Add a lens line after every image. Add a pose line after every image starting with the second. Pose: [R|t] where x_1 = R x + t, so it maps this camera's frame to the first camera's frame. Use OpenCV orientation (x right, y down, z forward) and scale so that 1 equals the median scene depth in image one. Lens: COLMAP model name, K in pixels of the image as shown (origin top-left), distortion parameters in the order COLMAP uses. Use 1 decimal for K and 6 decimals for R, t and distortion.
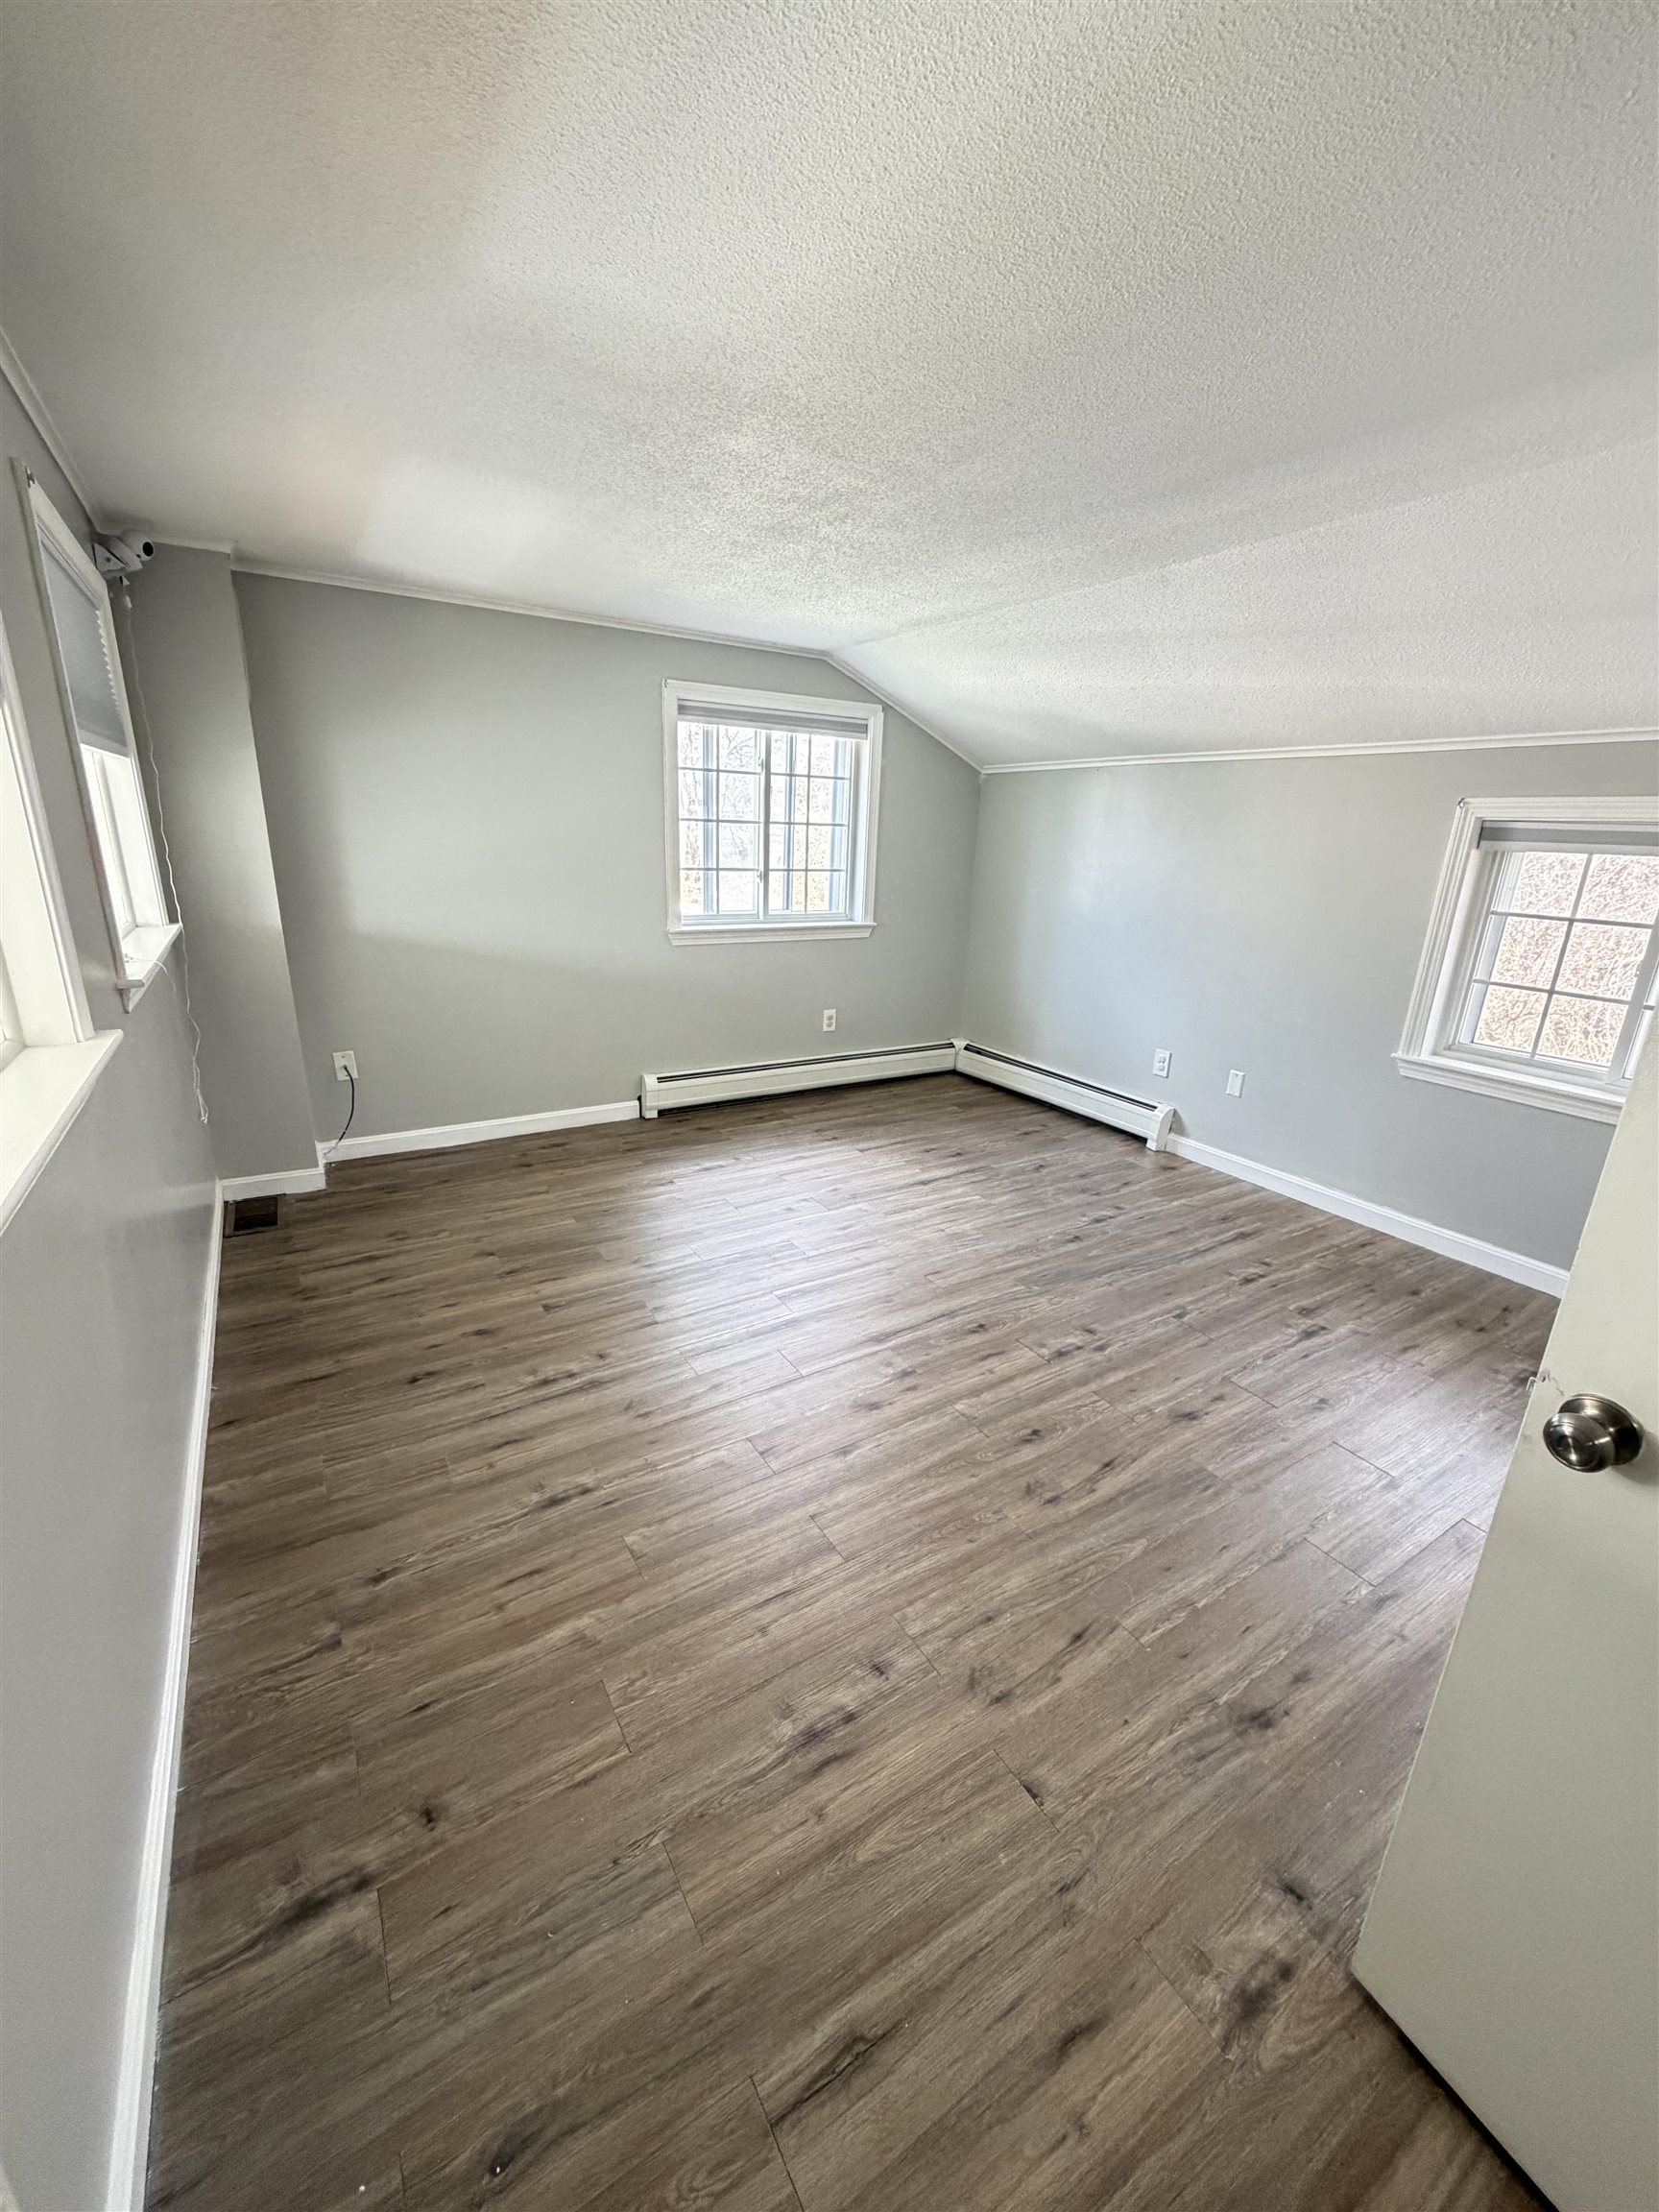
lens RADIAL K [[879.8, 0, 829.5], [0, 879.8, 1106.0], [0, 0, 1]] dist [0.000899, -0.000162]
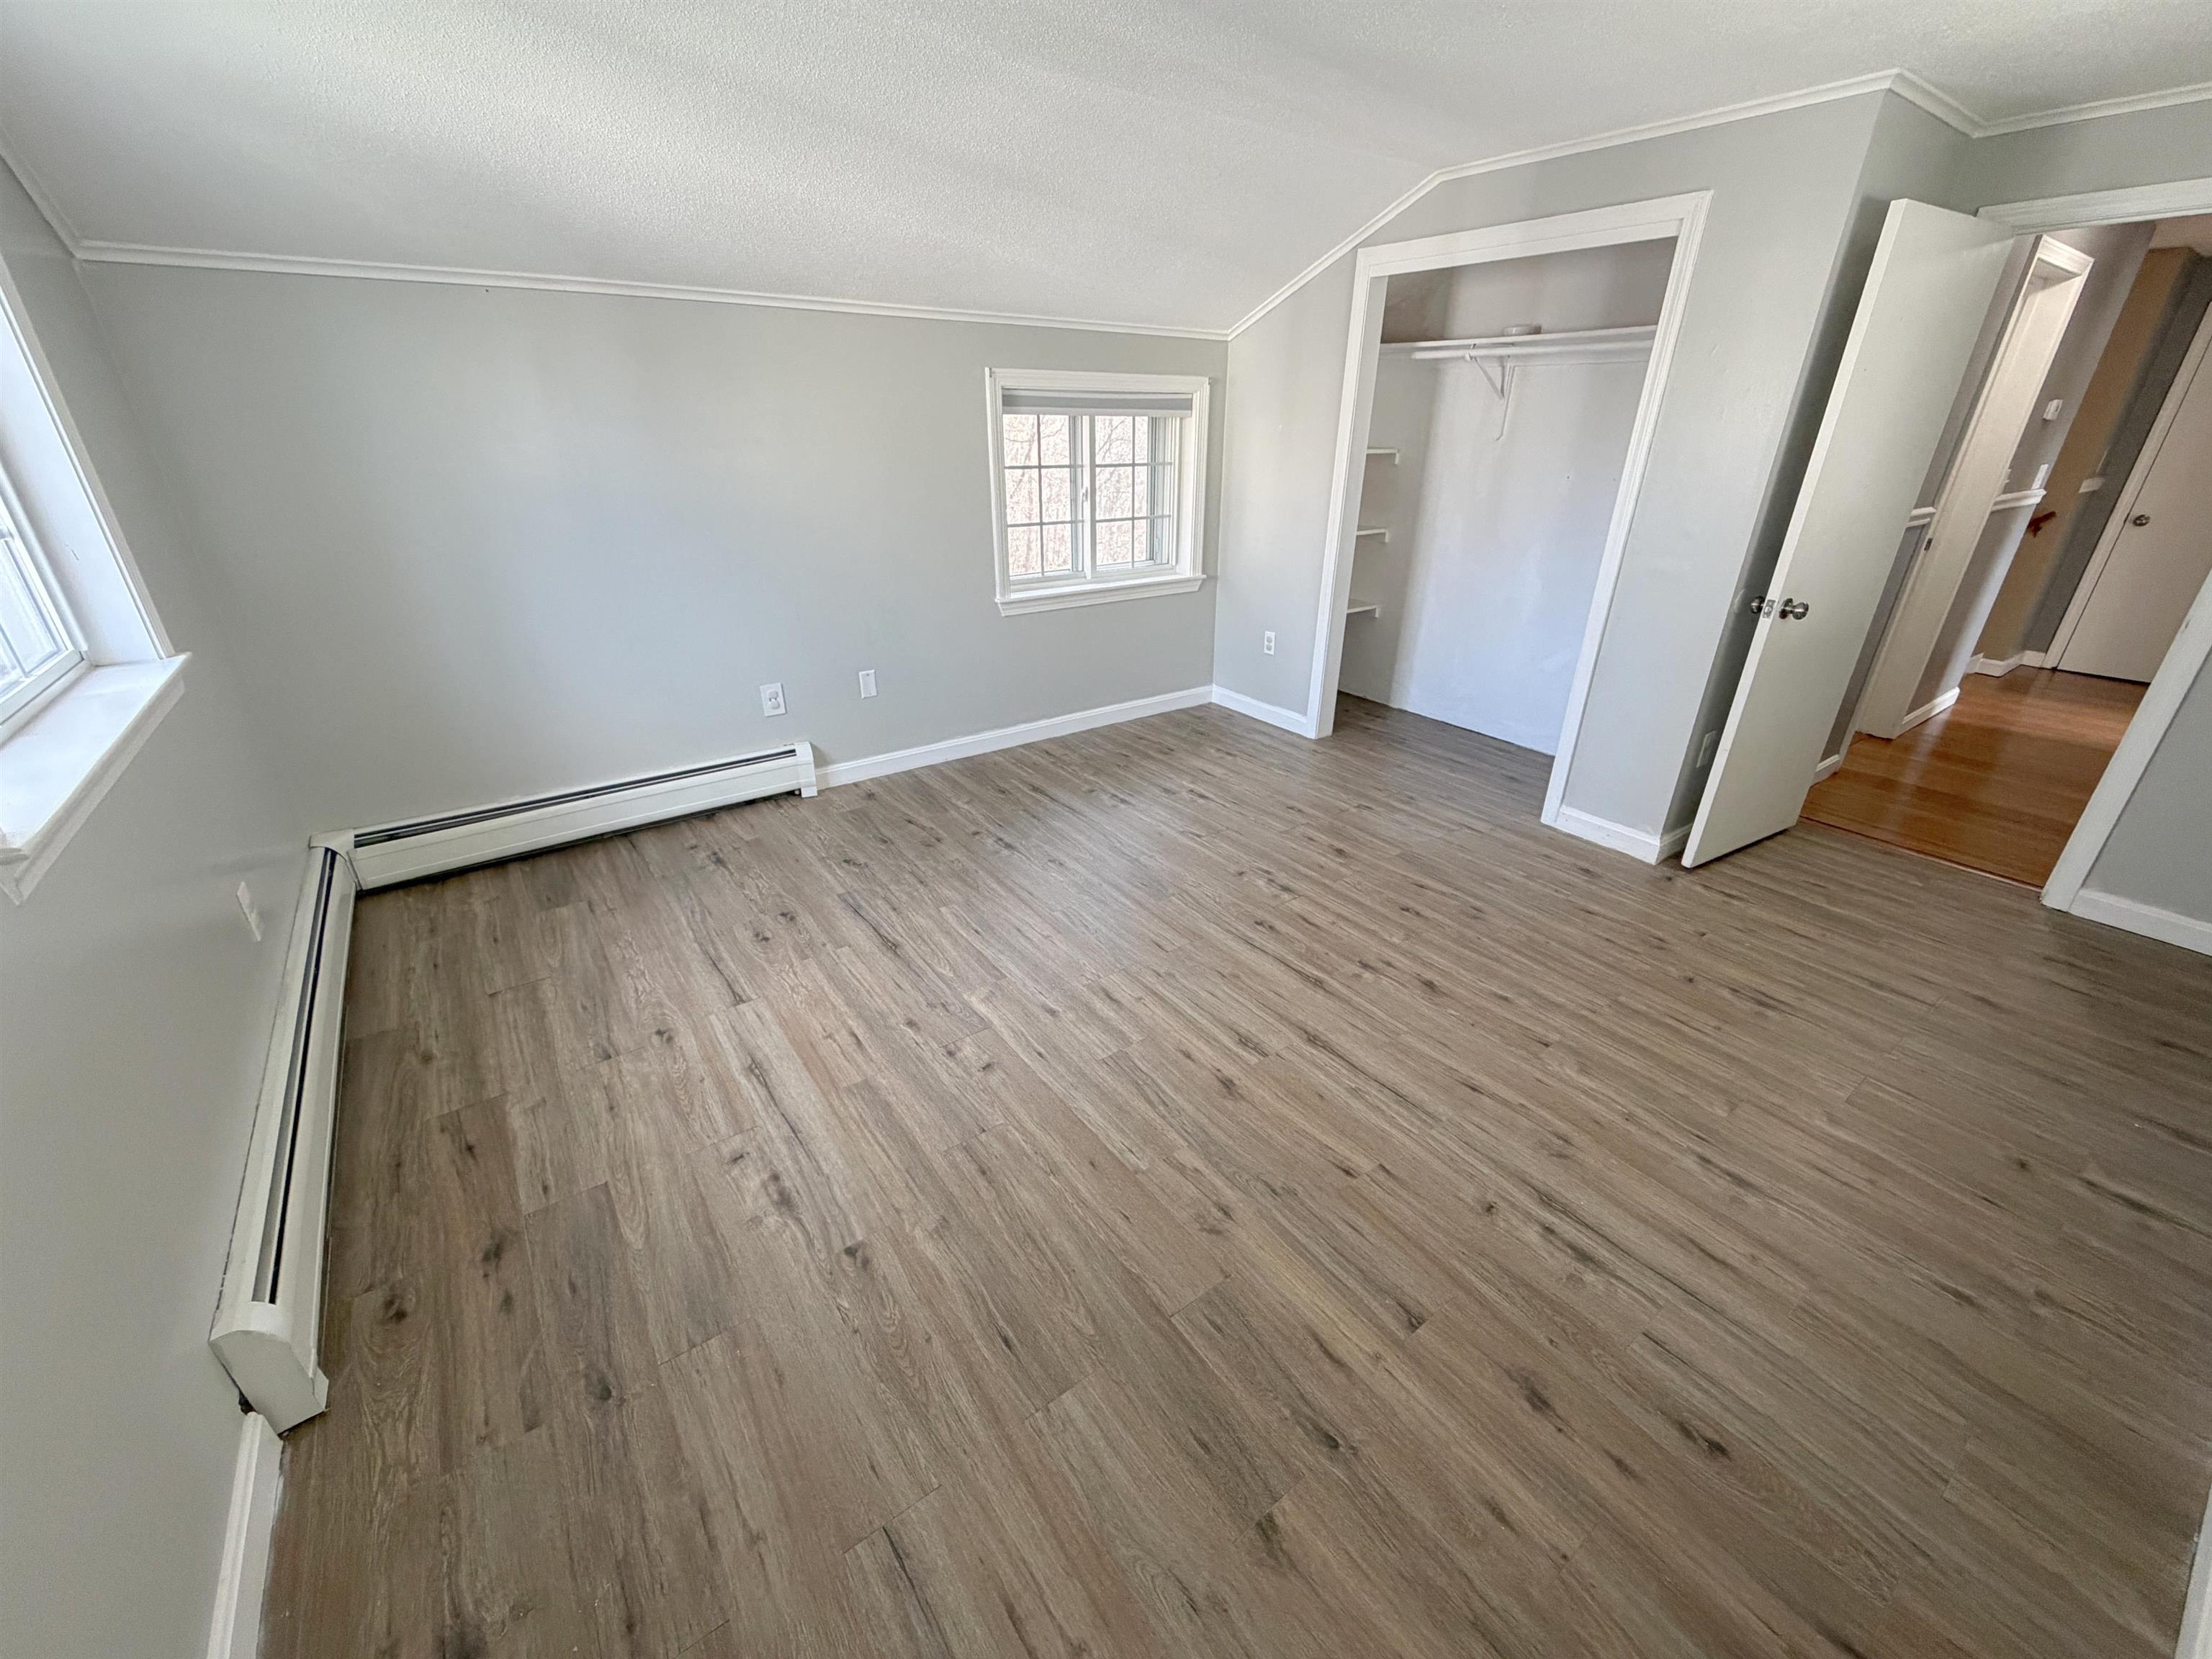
lens RADIAL K [[879.8, 0, 1104.5], [0, 879.8, 833.2], [0, 0, 1]] dist [0.000899, -0.000162]
pose [[-0.076168, -0.455510, 0.886966, -0.602631], [0.291934, 0.840381, 0.456655, -0.319758], [-0.953401, 0.293718, 0.068969, 0.958175]]
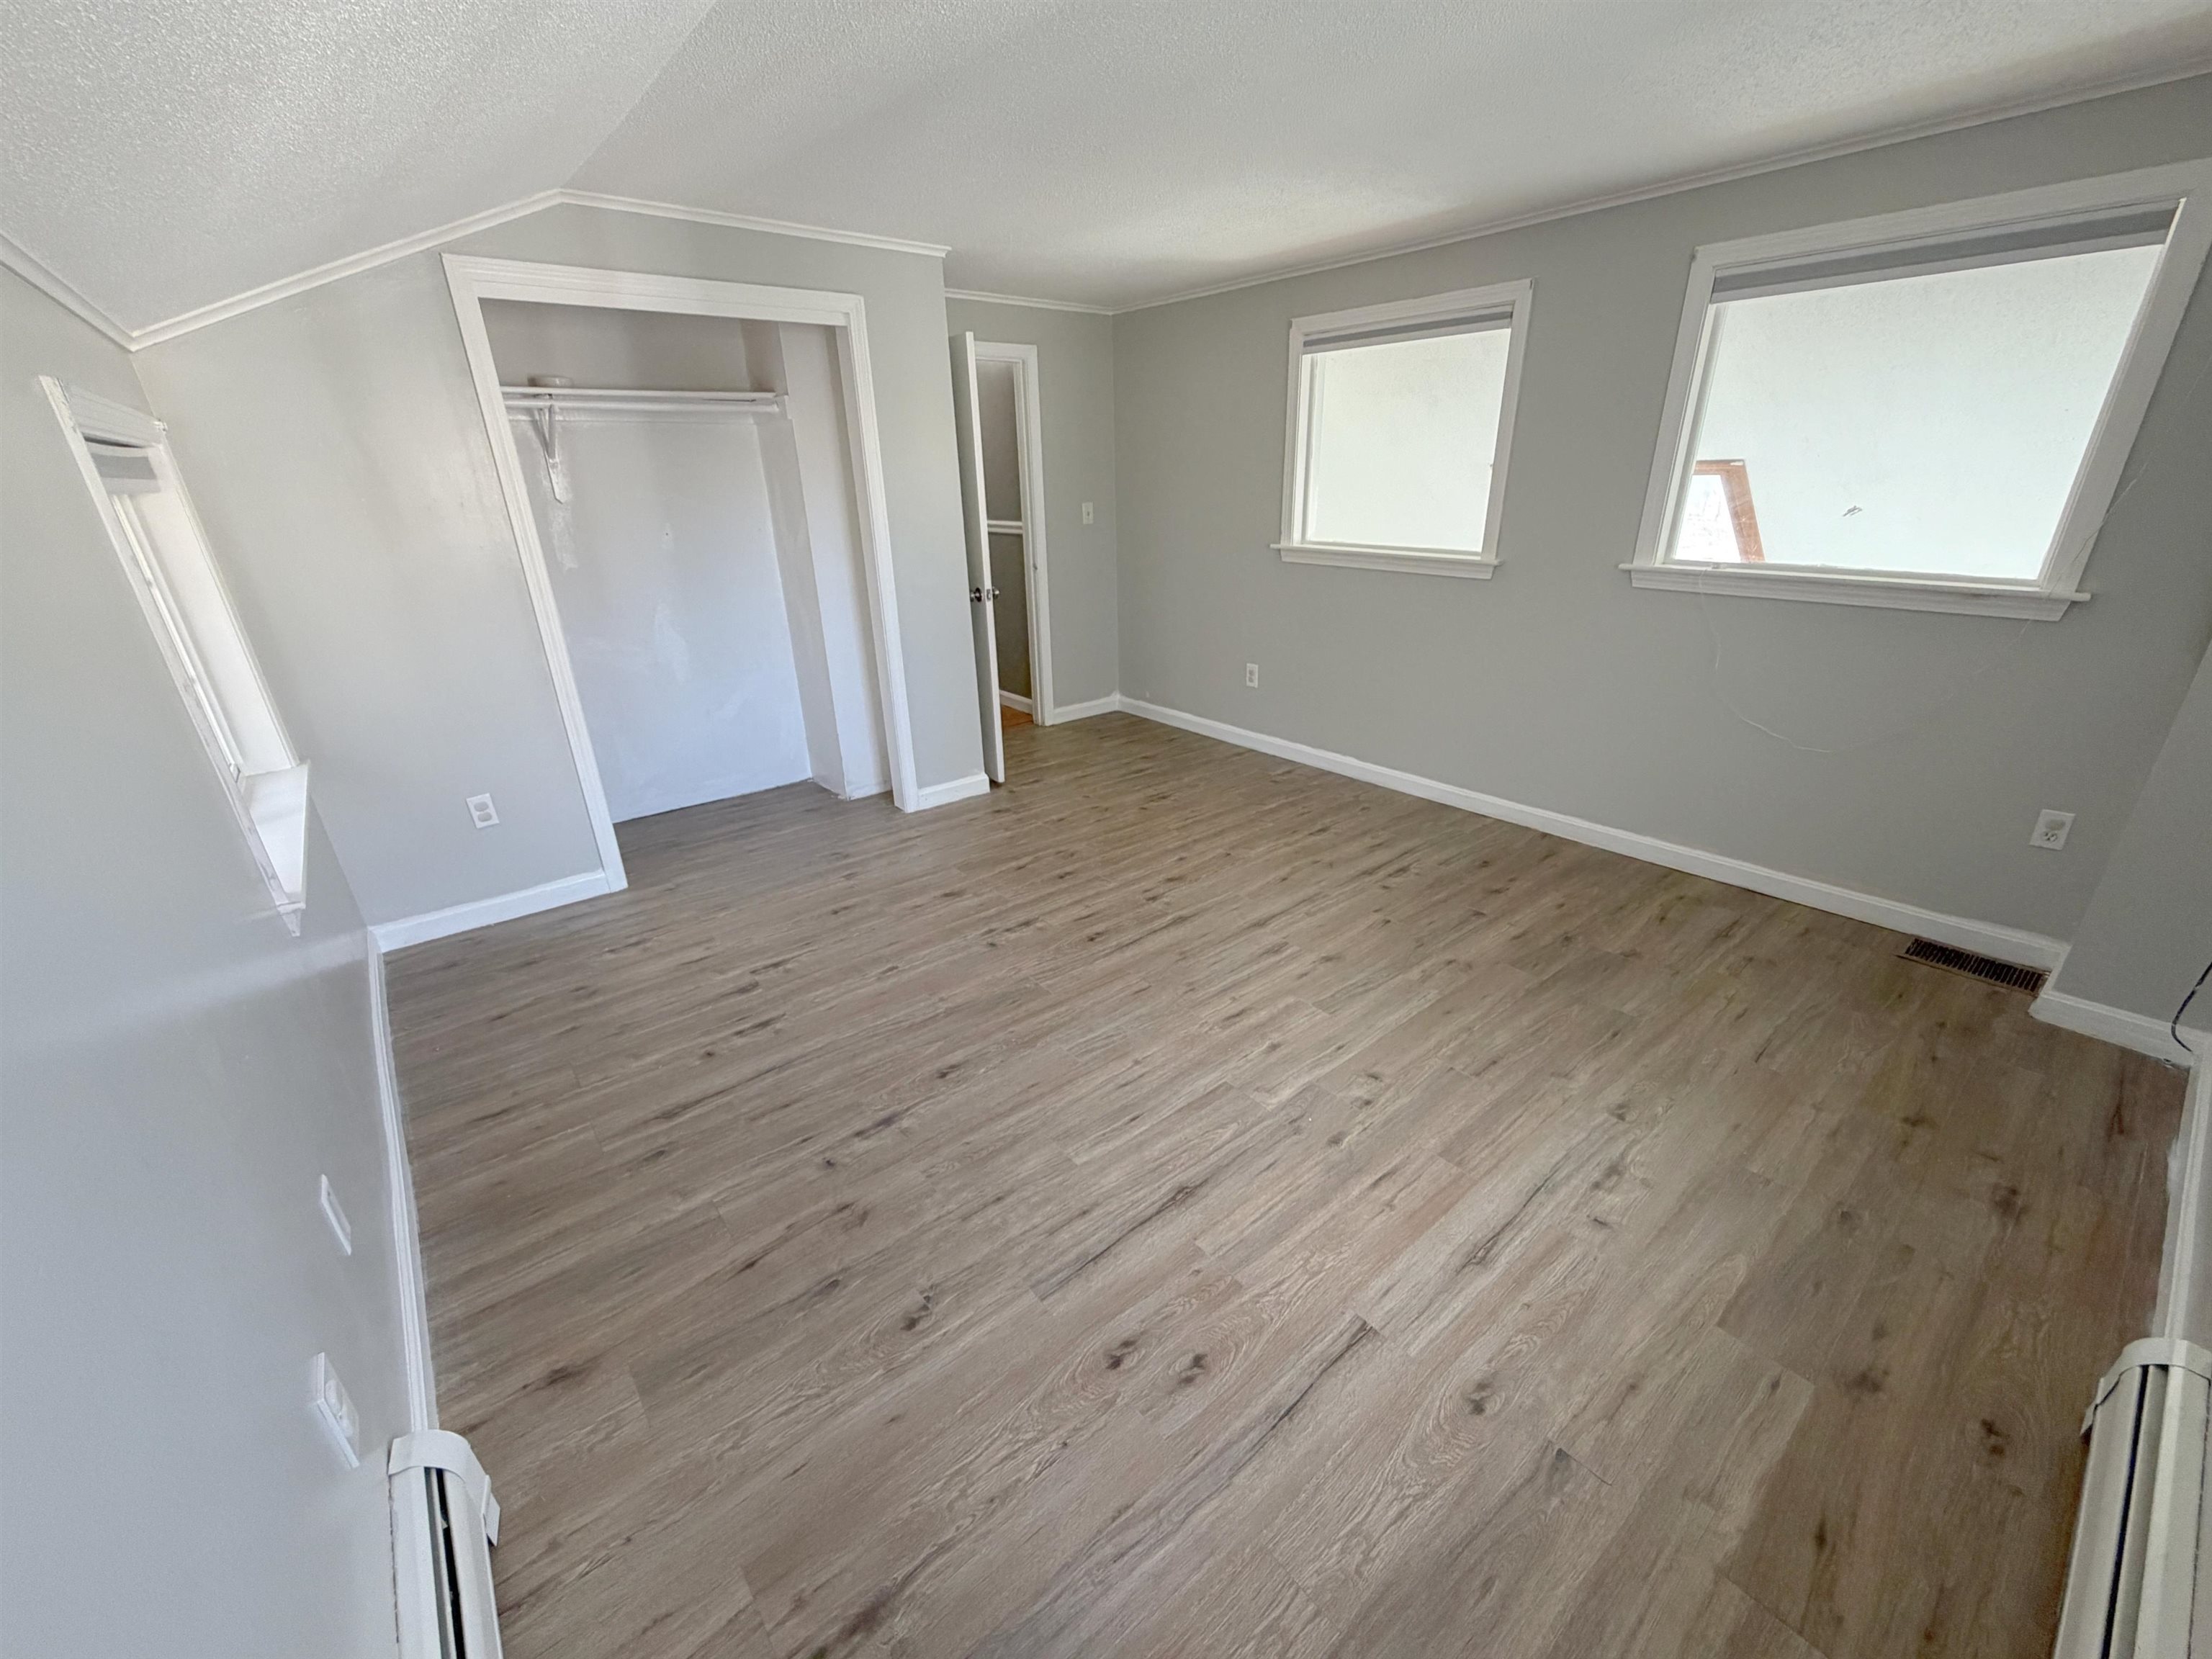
lens RADIAL K [[879.8, 0, 1104.5], [0, 879.8, 833.2], [0, 0, 1]] dist [0.000899, -0.000162]
pose [[-0.991096, 0.041097, -0.126651, 0.258341], [-0.050349, 0.764882, 0.642199, -0.486770], [0.123265, 0.642858, -0.756002, 1.553335]]
